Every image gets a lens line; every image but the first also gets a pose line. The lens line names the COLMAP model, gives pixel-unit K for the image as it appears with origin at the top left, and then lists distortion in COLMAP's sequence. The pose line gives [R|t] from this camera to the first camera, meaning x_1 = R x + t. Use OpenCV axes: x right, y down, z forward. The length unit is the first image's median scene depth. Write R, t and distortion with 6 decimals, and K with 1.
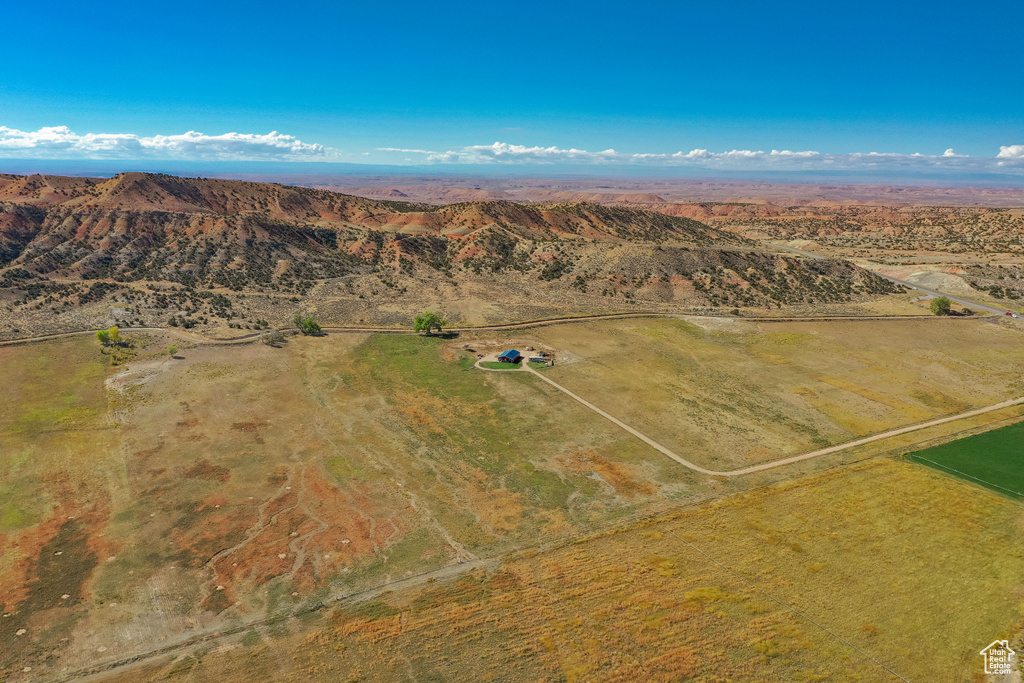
lens RADIAL K [[807.9, 0, 513.6], [0, 807.9, 341.2], [0, 0, 1]] dist [-0.003679, -0.000288]
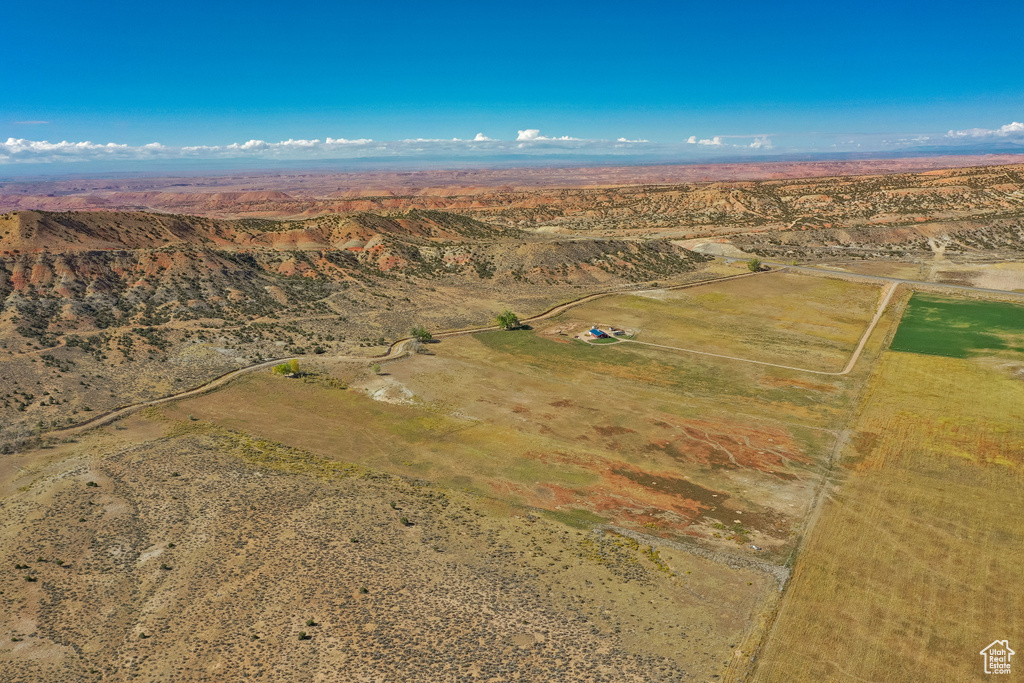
lens RADIAL K [[807.9, 0, 512.2], [0, 807.9, 346.9], [0, 0, 1]] dist [-0.003679, -0.000288]
pose [[0.863181, -0.149569, 0.482233, -0.770364], [0.140257, 0.988555, 0.055554, -0.053804], [-0.485023, 0.019684, 0.874280, -0.090125]]
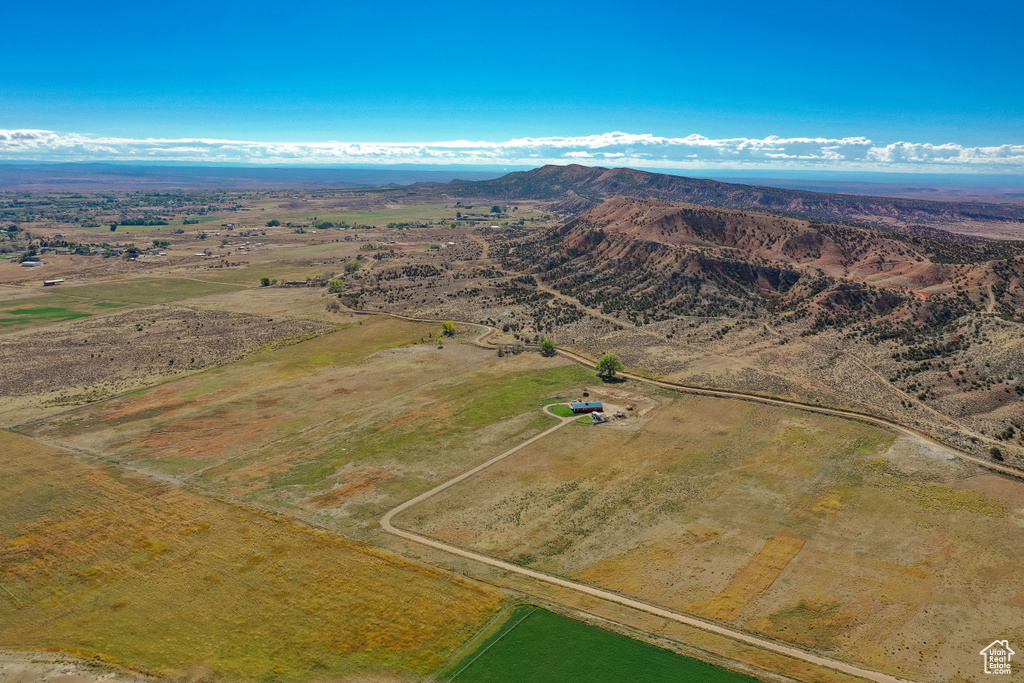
lens RADIAL K [[807.9, 0, 508.9], [0, 807.9, 336.4], [0, 0, 1]] dist [-0.003679, -0.000288]
pose [[0.453928, 0.170358, -0.874601, 0.838523], [-0.191647, 0.977247, 0.090884, -0.144088], [0.870184, 0.126360, 0.476249, 0.407275]]
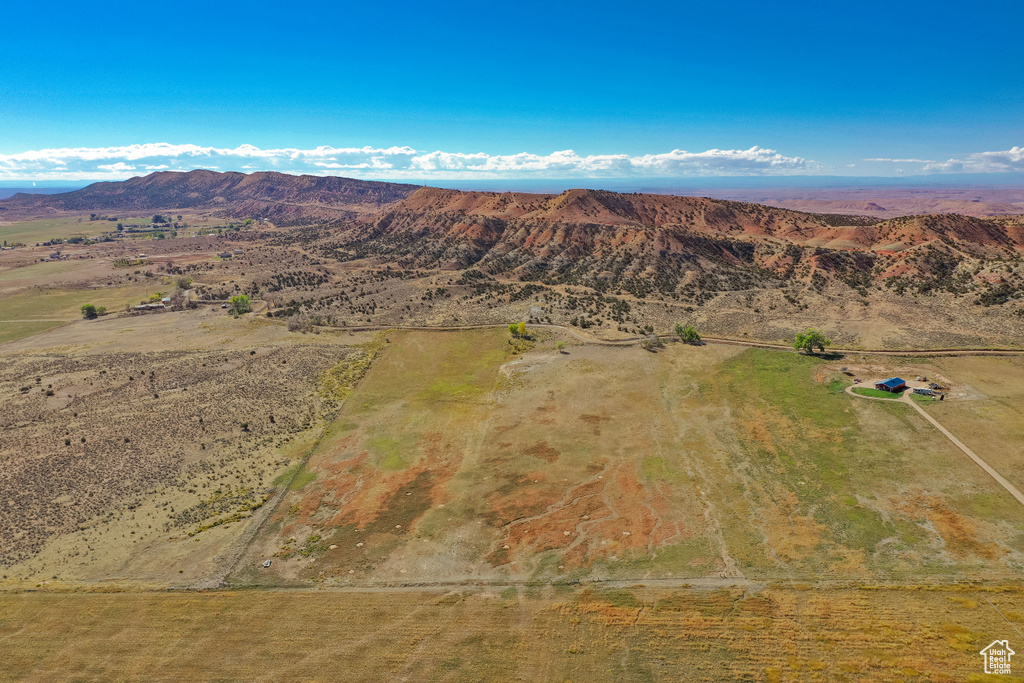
lens RADIAL K [[807.9, 0, 510.7], [0, 807.9, 344.1], [0, 0, 1]] dist [-0.003679, -0.000288]
pose [[0.842710, 0.083746, -0.531814, 0.112934], [-0.091132, 0.995762, 0.012397, 0.001182], [0.530598, 0.038018, 0.846770, 0.008396]]
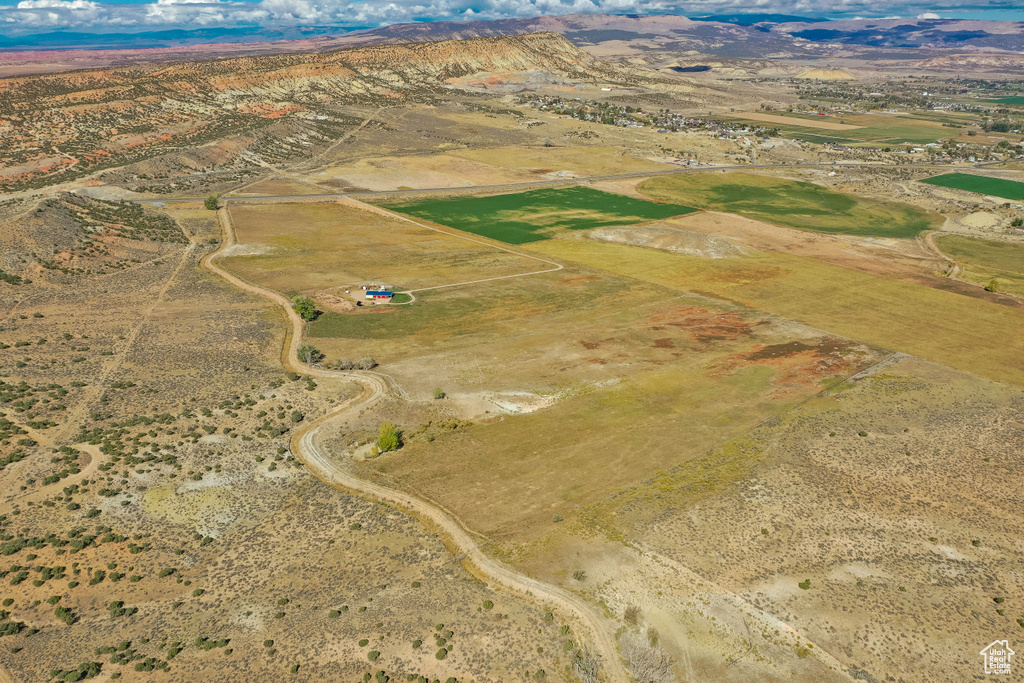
lens RADIAL K [[807.9, 0, 513.6], [0, 807.9, 349.8], [0, 0, 1]] dist [-0.003679, -0.000288]
pose [[-0.208625, -0.363890, 0.907777, -1.173120], [0.197736, 0.893337, 0.403545, -0.354479], [-0.957797, 0.263690, -0.114419, 0.967094]]
